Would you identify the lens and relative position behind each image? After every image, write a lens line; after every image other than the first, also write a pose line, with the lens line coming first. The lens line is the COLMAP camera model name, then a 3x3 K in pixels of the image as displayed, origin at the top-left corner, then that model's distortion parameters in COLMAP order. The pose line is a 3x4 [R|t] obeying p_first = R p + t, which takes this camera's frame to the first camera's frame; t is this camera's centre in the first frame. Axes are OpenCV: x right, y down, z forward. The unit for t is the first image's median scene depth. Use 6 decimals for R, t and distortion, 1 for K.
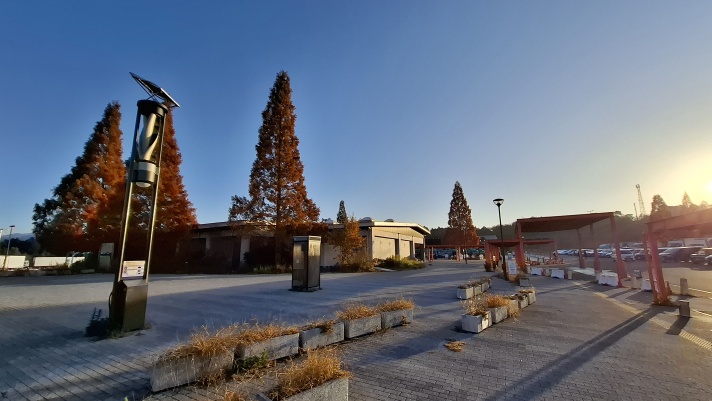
lens RADIAL K [[289.3, 0, 356.0], [0, 289.3, 200.5], [0, 0, 1]] dist [0.001508, 0.000321]
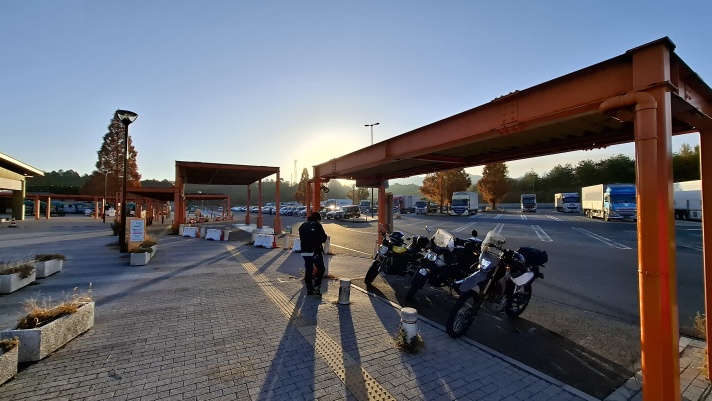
lens RADIAL K [[289.3, 0, 356.0], [0, 289.3, 200.5], [0, 0, 1]] dist [0.001508, 0.000321]
pose [[0.545980, 0.039104, 0.836885, 0.110393], [-0.163497, 0.984677, 0.060656, 0.023556], [-0.821690, -0.169945, 0.544008, 0.122591]]
